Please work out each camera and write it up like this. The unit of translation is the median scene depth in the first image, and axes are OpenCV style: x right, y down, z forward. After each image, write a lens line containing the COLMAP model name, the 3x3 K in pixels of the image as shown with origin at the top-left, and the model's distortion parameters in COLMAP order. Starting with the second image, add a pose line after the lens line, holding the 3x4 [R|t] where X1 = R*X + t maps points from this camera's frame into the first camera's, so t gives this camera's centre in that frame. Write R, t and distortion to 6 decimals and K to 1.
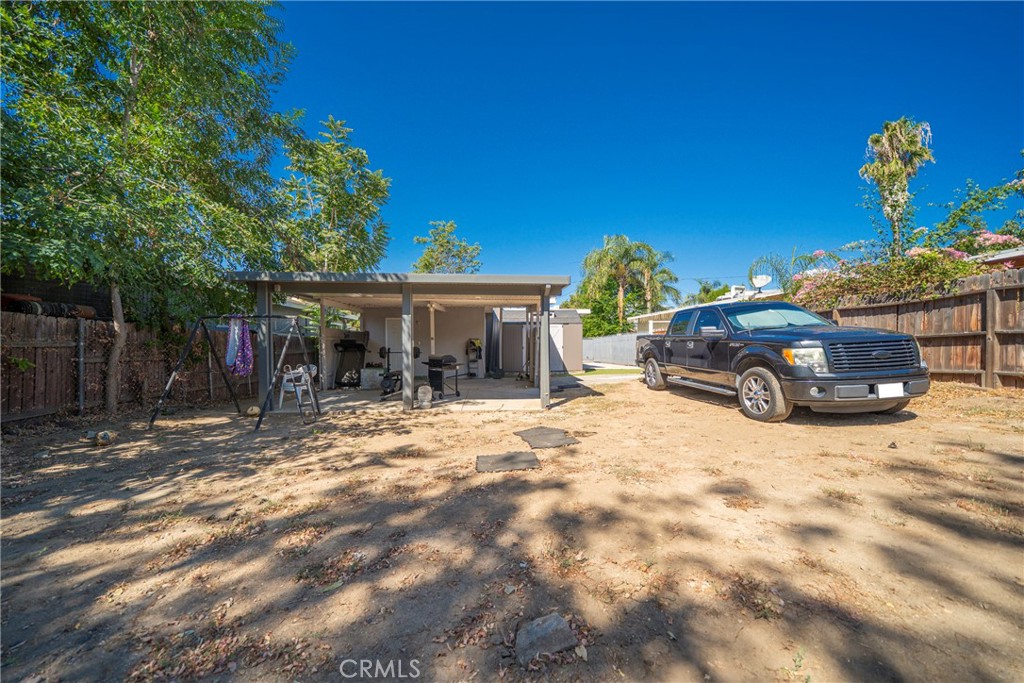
lens RADIAL K [[372.8, 0, 512.0], [0, 372.8, 341.5], [0, 0, 1]] dist [0.000431, -0.000004]
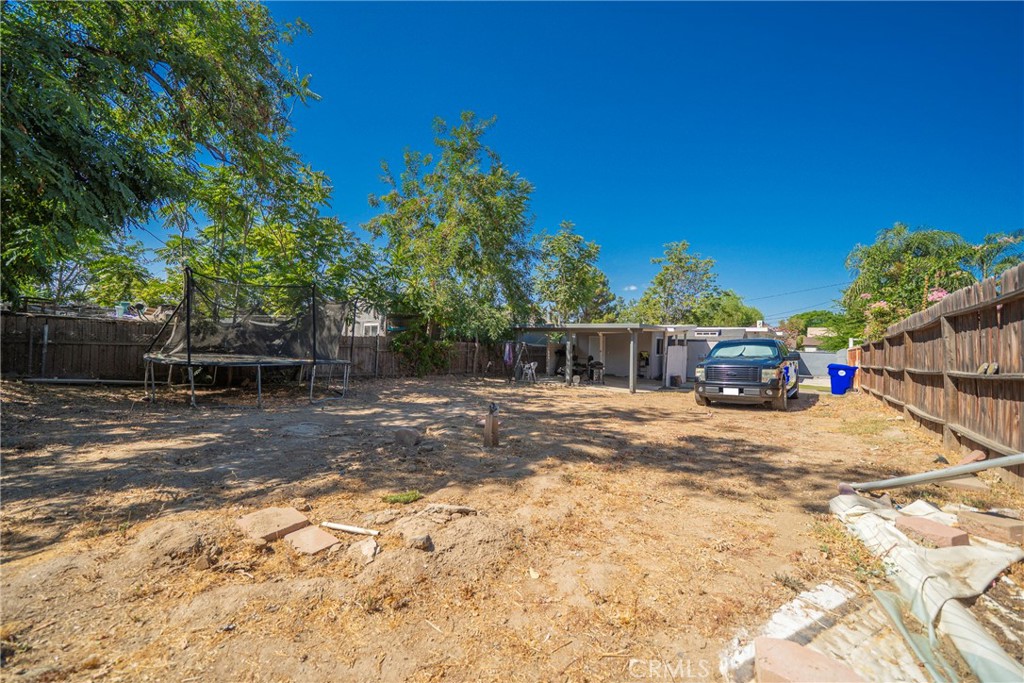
lens RADIAL K [[372.8, 0, 512.0], [0, 372.8, 341.5], [0, 0, 1]] dist [0.000431, -0.000004]
pose [[0.758884, 0.025862, -0.650712, 0.837277], [-0.026634, 0.999608, 0.008668, -0.080432], [0.650681, 0.010753, 0.759275, -0.824632]]
